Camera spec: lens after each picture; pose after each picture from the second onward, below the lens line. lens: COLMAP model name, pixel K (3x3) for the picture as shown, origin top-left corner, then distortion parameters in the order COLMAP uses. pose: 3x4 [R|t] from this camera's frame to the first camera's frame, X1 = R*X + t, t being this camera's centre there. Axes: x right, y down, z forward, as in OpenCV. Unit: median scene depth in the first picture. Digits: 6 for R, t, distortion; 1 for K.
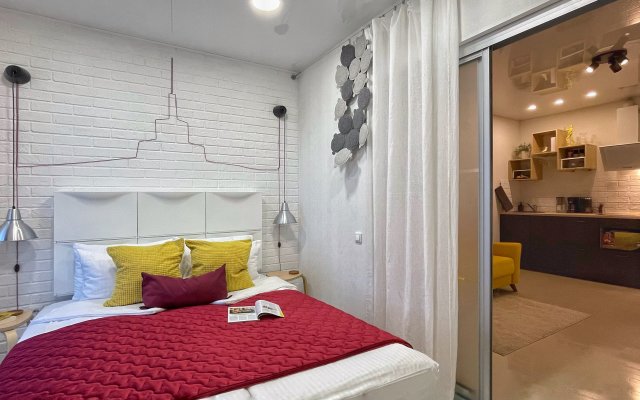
lens RADIAL K [[306.4, 0, 320.0], [0, 306.4, 200.0], [0, 0, 1]] dist [-0.001983, -0.000241]
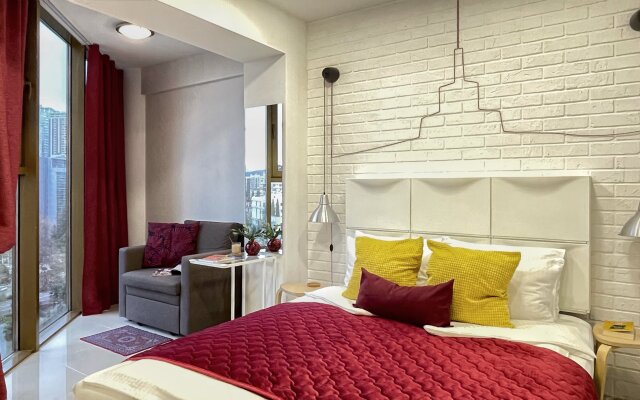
lens RADIAL K [[443.5, 0, 319.4], [0, 443.5, 188.4], [0, 0, 1]] dist [0.003852, -0.001262]
pose [[0.426349, 0.010696, -0.904495, 0.417241], [-0.009391, 0.999929, 0.007398, -0.005515], [0.904510, 0.005340, 0.426419, 0.246023]]
